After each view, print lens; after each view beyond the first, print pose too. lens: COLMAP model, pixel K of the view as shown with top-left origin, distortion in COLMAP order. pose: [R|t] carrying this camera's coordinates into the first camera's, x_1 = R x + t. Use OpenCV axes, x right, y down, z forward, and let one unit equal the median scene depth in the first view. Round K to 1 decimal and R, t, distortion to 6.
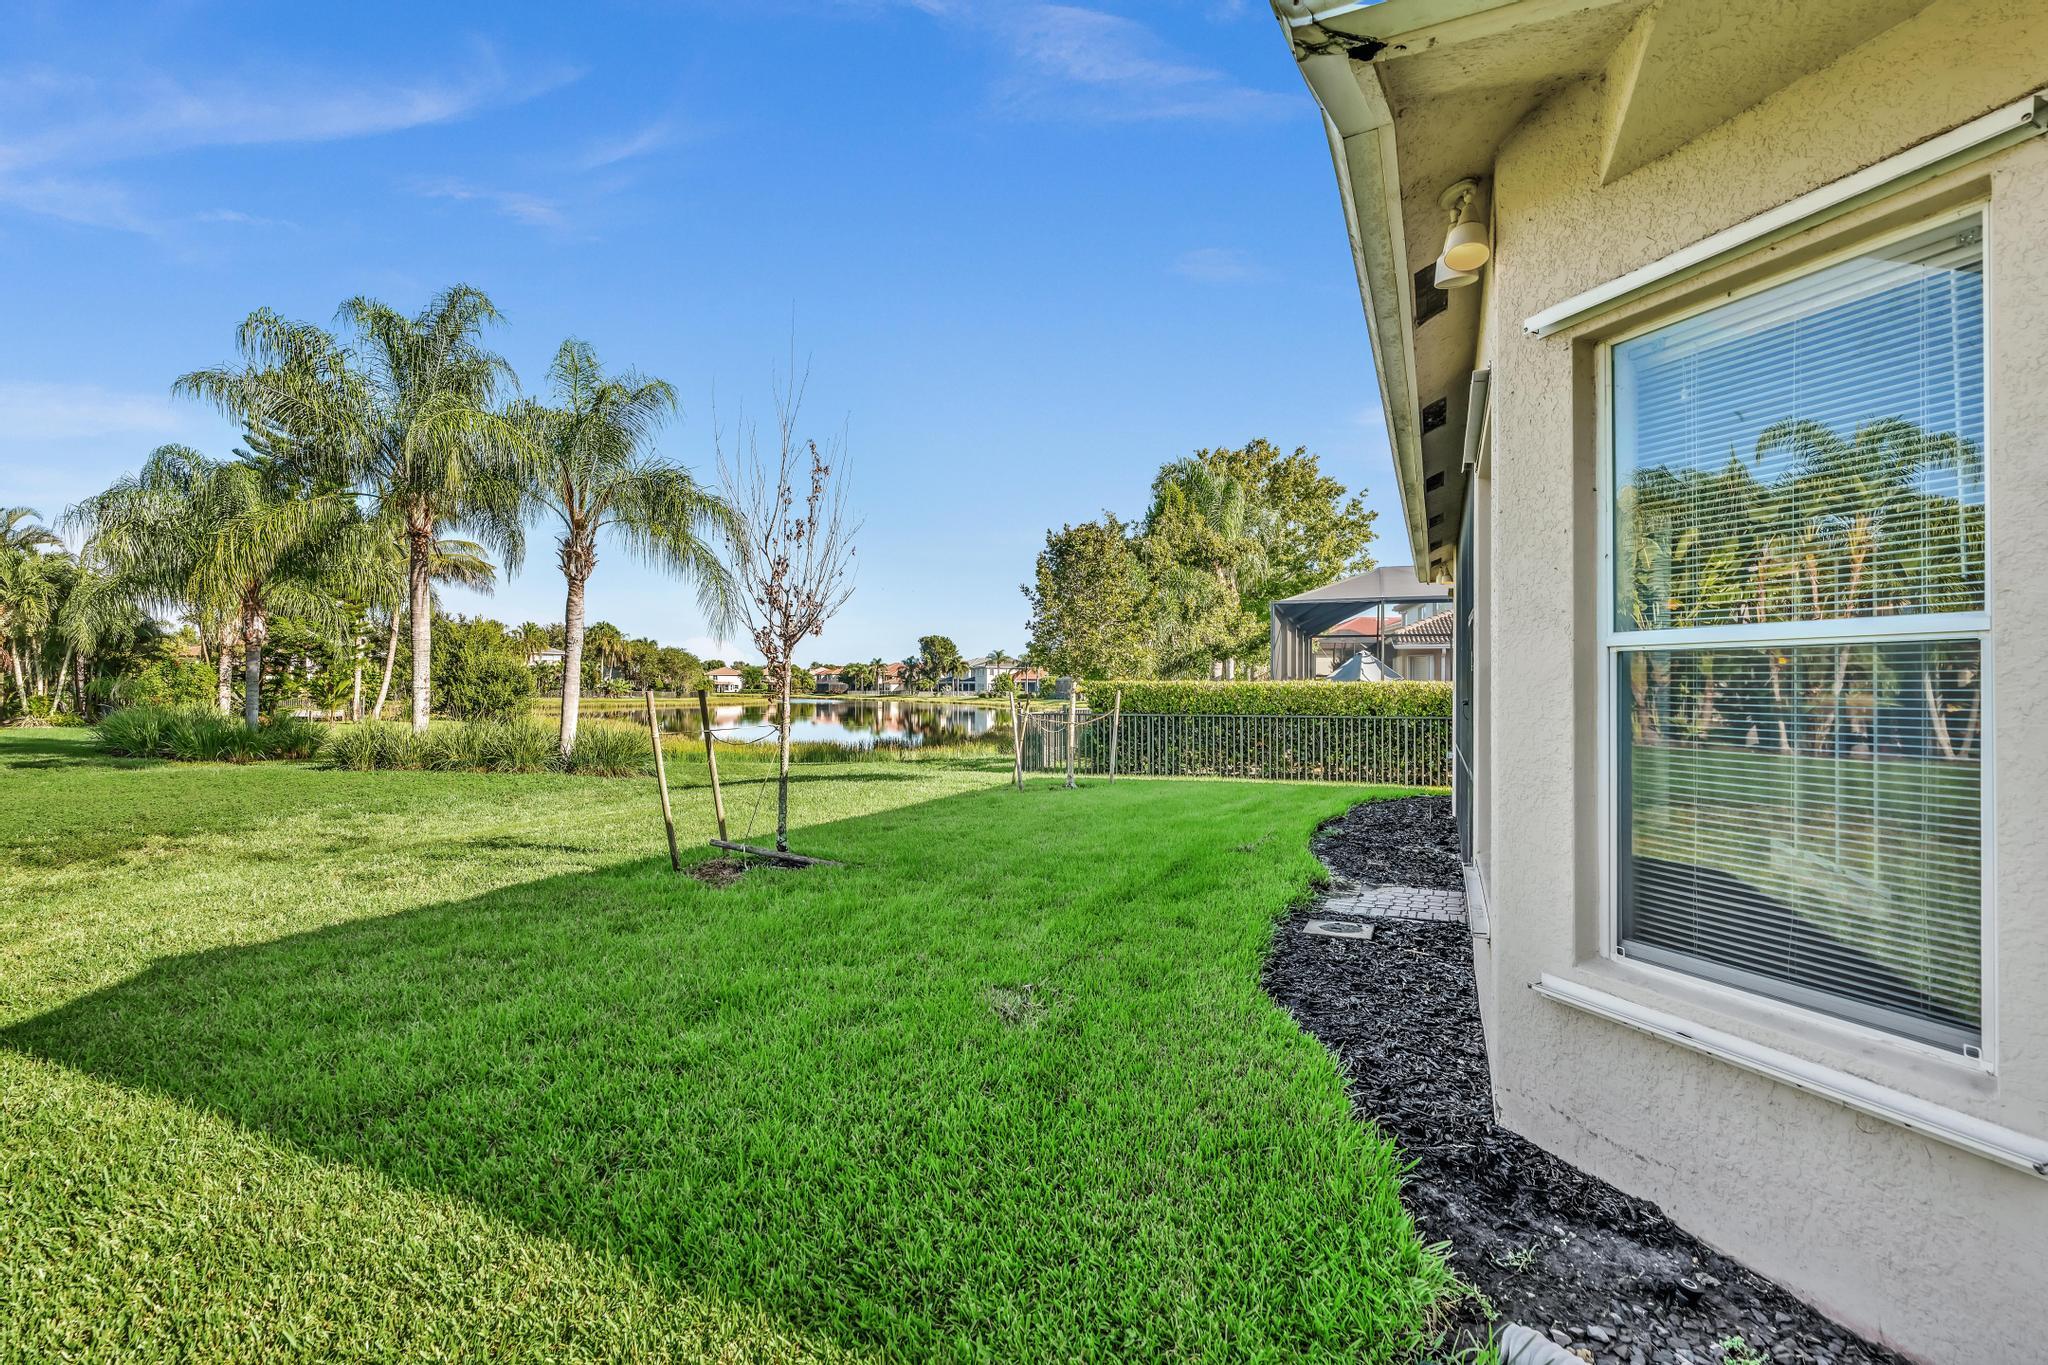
lens RADIAL K [[921.7, 0, 1022.3], [0, 921.7, 685.4], [0, 0, 1]] dist [-0.002116, -0.000039]
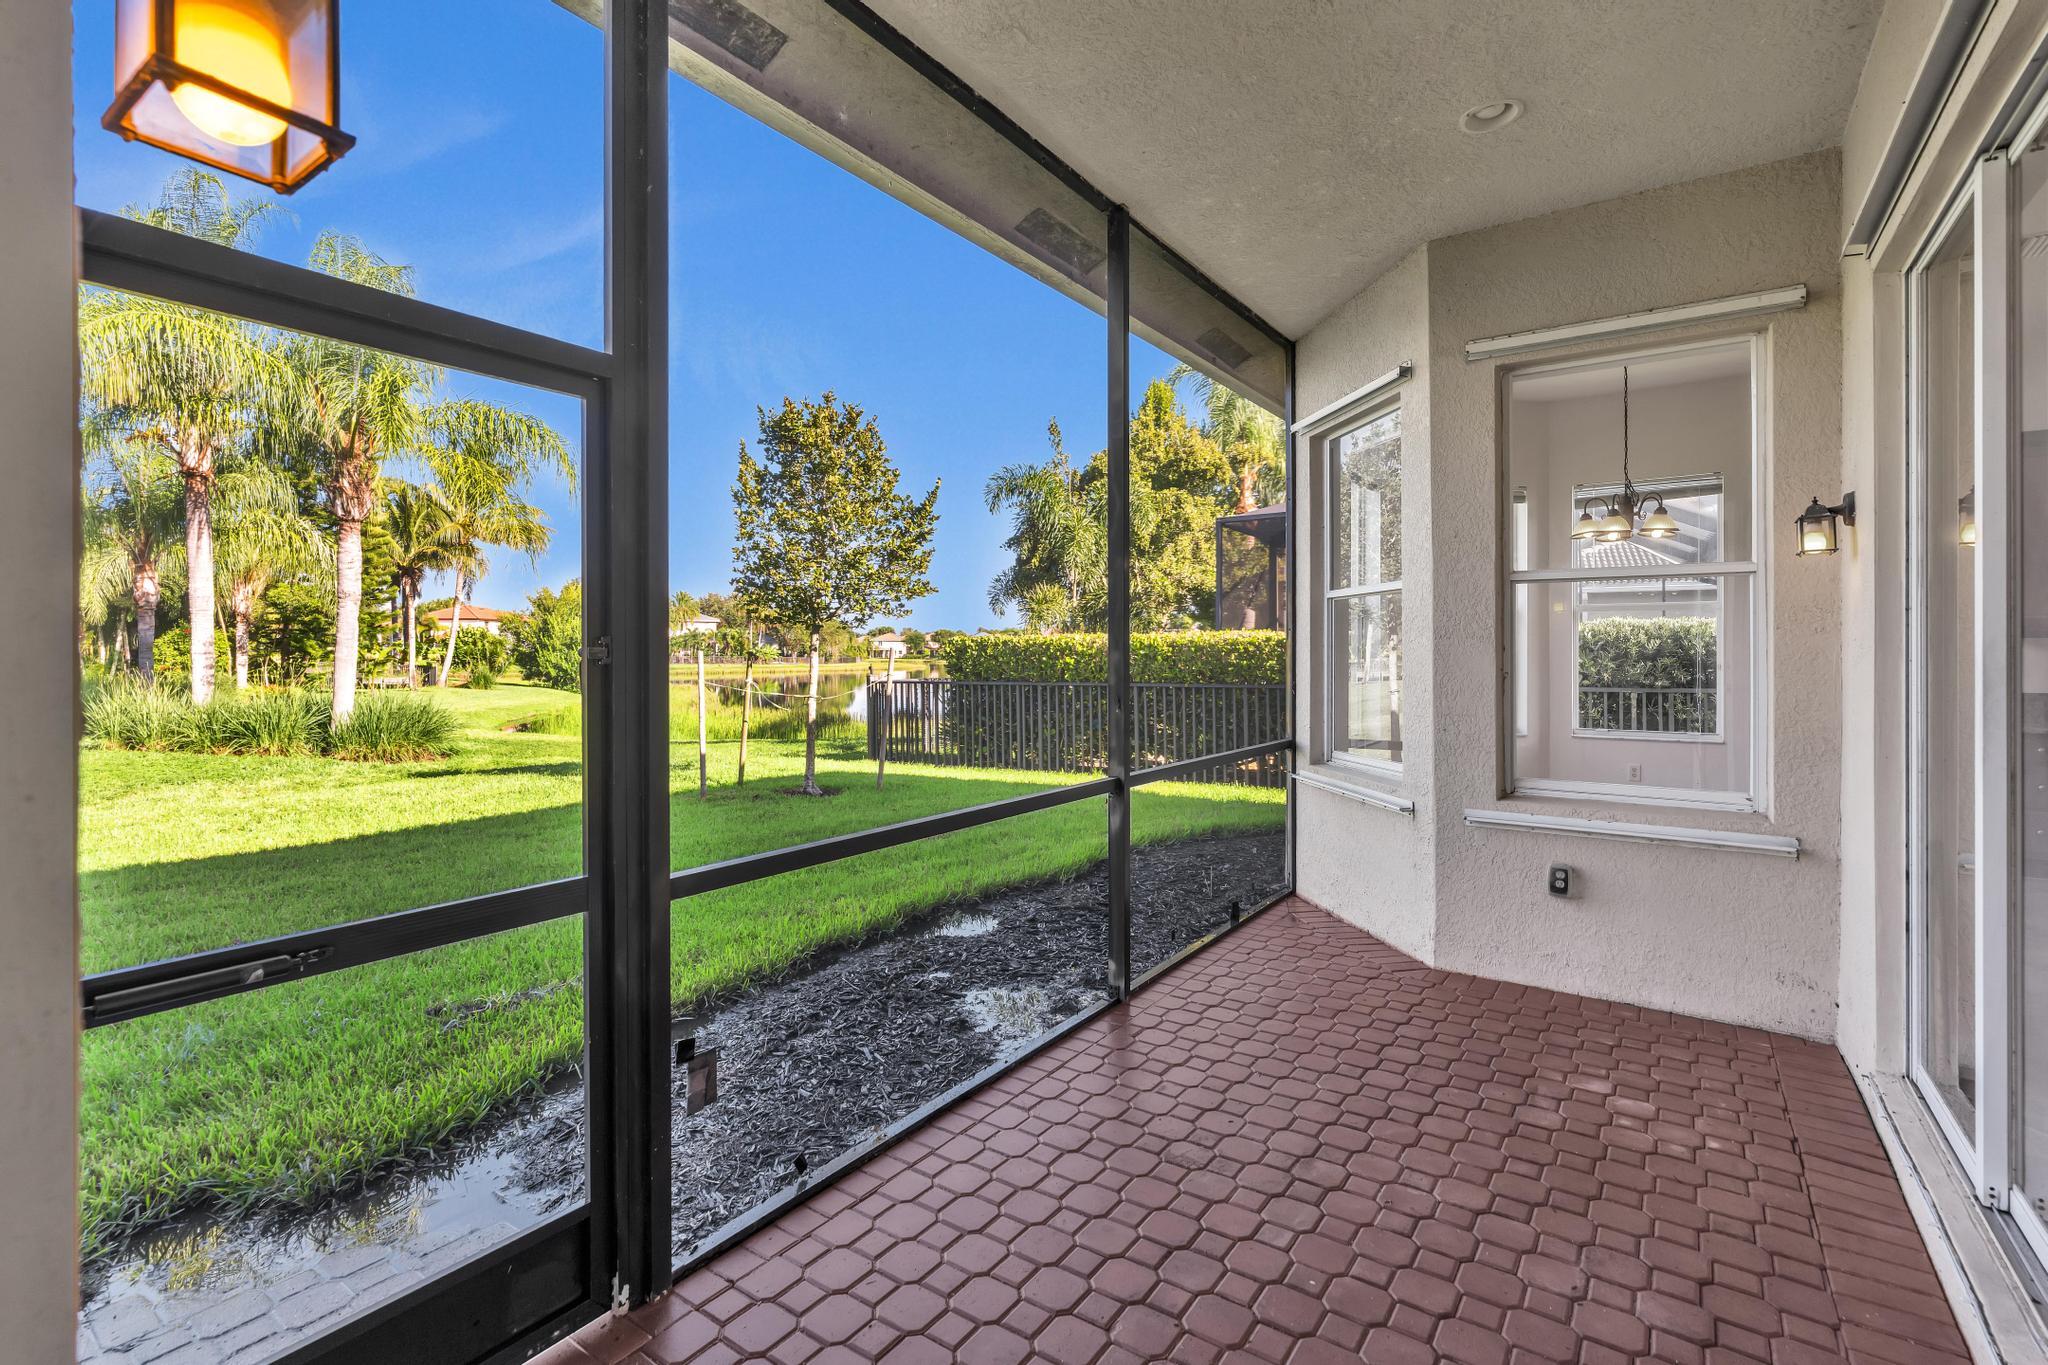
lens RADIAL K [[921.7, 0, 1031.7], [0, 921.7, 655.2], [0, 0, 1]] dist [-0.002116, -0.000039]
pose [[0.977725, -0.005923, -0.209808, 0.189946], [0.006984, 0.999966, 0.004313, 0.004805], [0.209775, -0.005683, 0.977733, 0.199199]]
